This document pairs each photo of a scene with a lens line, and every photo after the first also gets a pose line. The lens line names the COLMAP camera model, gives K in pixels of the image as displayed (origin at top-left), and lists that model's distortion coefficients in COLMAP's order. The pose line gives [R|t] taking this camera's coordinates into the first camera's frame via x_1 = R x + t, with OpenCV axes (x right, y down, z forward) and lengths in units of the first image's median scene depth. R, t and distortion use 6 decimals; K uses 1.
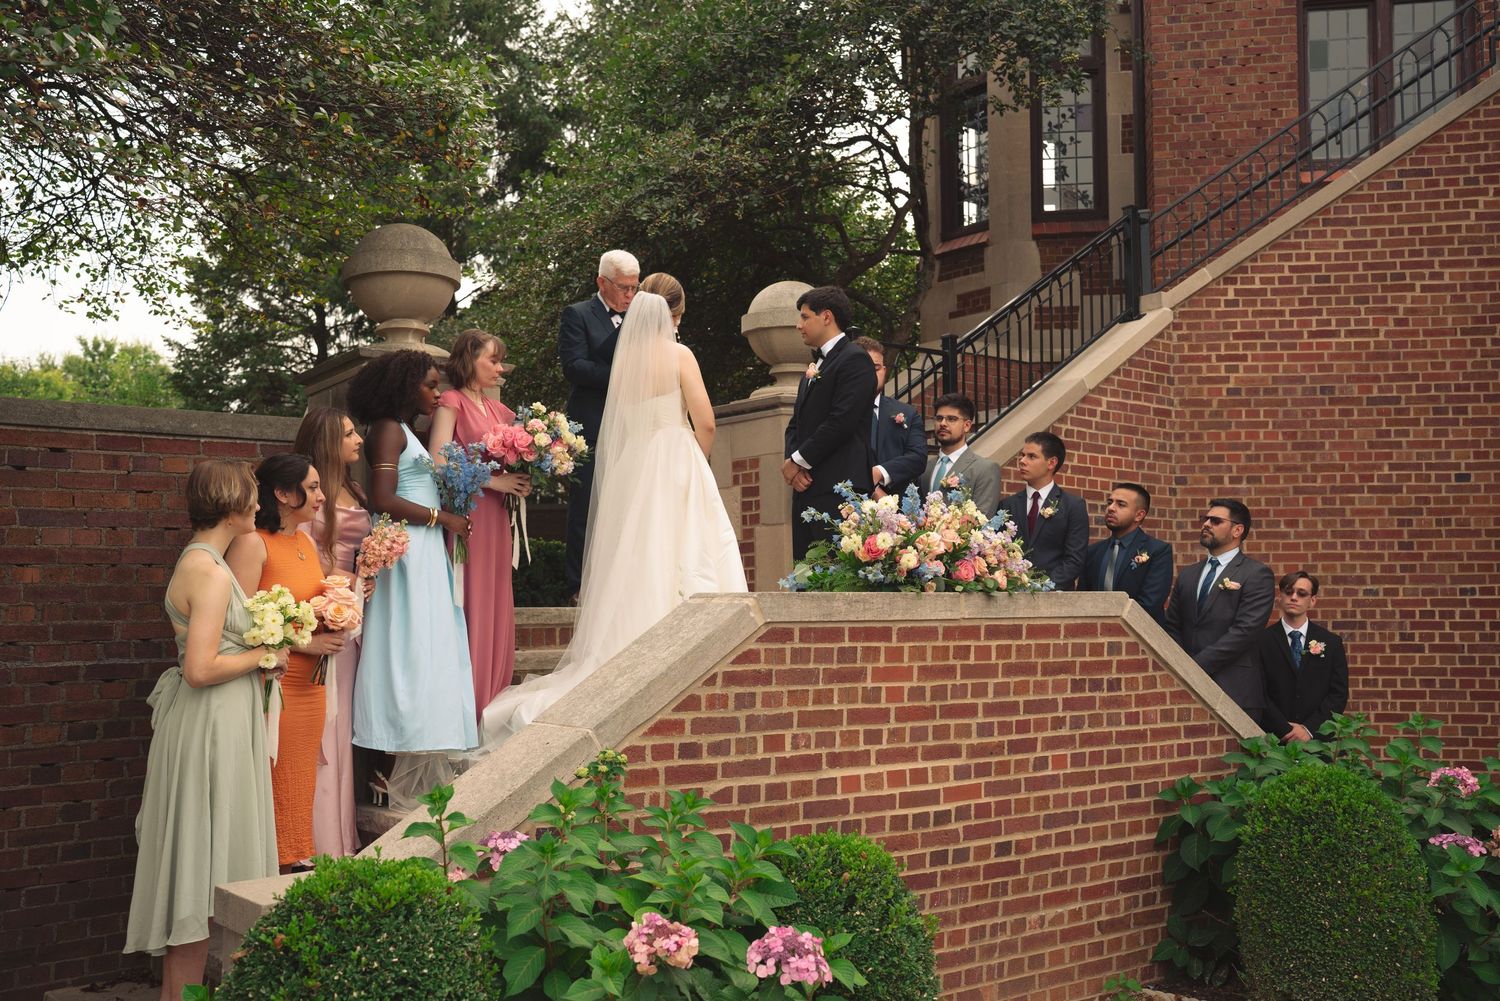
lens RADIAL K [[1499.8, 0, 774.6], [0, 1499.8, 494.9], [0, 0, 1]] dist [0.063235, 0.000000]
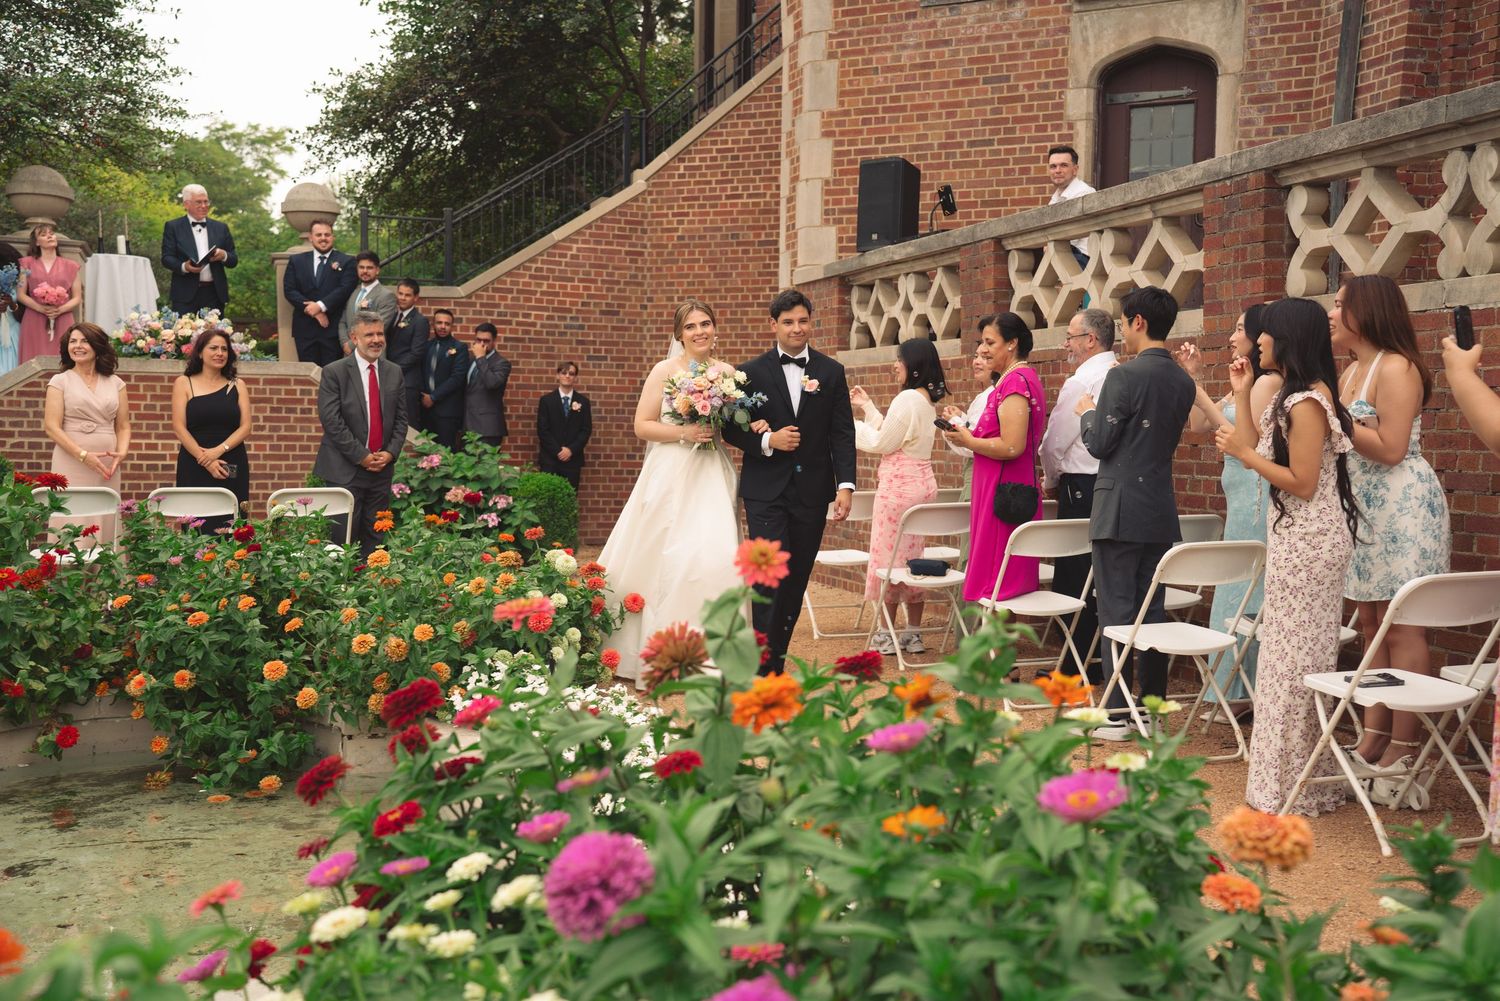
lens RADIAL K [[1596.3, 0, 787.3], [0, 1596.3, 523.3], [0, 0, 1]] dist [0.072116, 0.000000]
pose [[0.940618, 0.038198, -0.337311, 1.611358], [0.007690, 0.990996, 0.133667, -0.001432], [0.339380, -0.128323, 0.931855, -0.774571]]
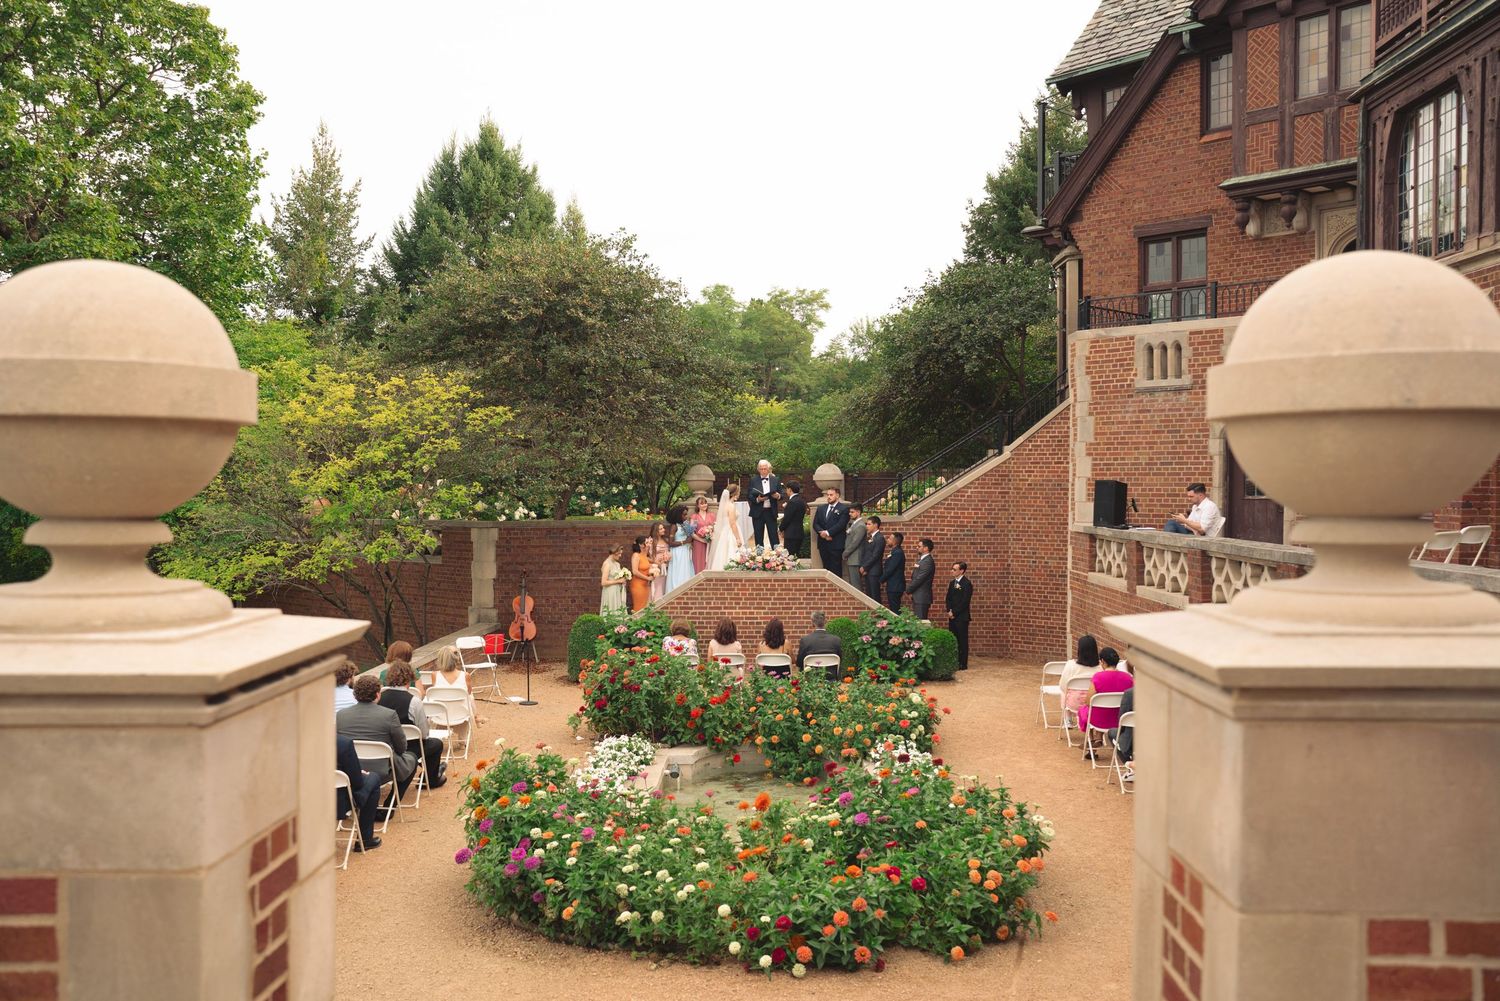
lens RADIAL K [[1341.2, 0, 774.4], [0, 1341.2, 589.8], [0, 0, 1]] dist [-0.010674, -0.061766]
pose [[0.776505, 0.051664, -0.627989, 2.424151], [0.042763, 0.990014, 0.134324, -0.372903], [0.628658, -0.131158, 0.766542, -1.798053]]
